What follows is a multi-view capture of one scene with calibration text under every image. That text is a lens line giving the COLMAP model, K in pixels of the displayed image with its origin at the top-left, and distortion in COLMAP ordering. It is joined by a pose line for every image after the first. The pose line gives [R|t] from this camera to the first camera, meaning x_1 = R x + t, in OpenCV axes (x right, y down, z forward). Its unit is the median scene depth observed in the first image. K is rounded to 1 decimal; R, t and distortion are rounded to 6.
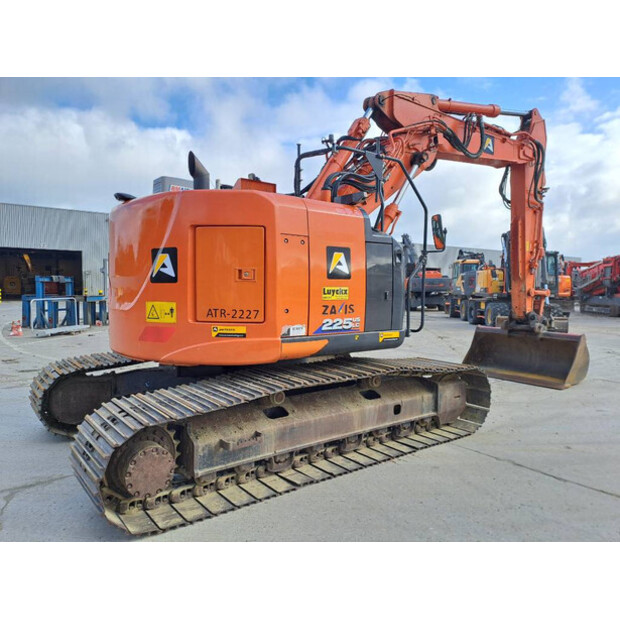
lens RADIAL K [[458.3, 0, 305.0], [0, 458.3, 313.8], [0, 0, 1]] dist [0.086012, -0.085183]
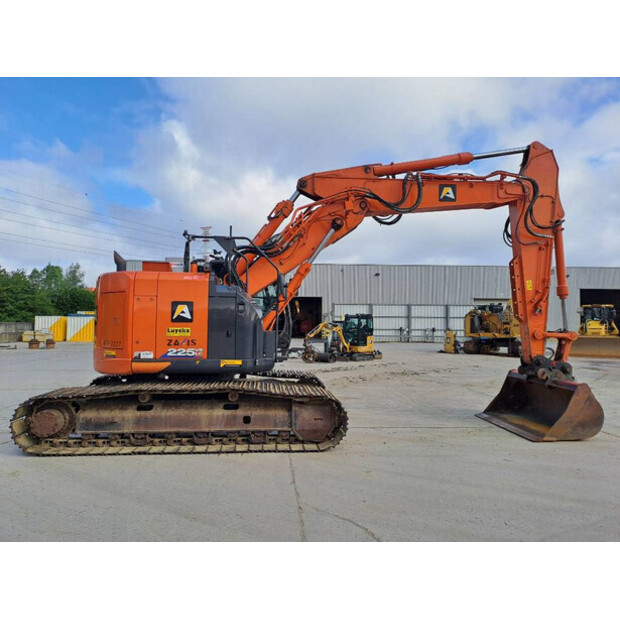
lens RADIAL K [[458.3, 0, 305.0], [0, 458.3, 313.8], [0, 0, 1]] dist [0.086012, -0.085183]
pose [[0.835490, -0.014629, -0.549312, 1.222038], [-0.033547, 0.996423, -0.077560, 0.000056], [0.548481, 0.083228, 0.832010, -0.043028]]
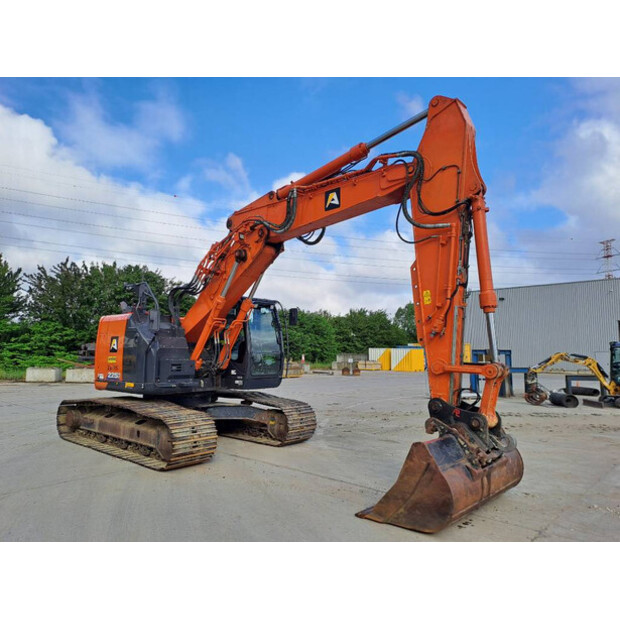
lens RADIAL K [[469.2, 0, 294.7], [0, 469.2, 314.1], [0, 0, 1]] dist [0.103783, 0.001010]
pose [[0.147194, -0.088333, -0.985155, 2.224907], [-0.066012, 0.992906, -0.098891, -0.086475], [0.986902, 0.079588, 0.140318, 1.449646]]
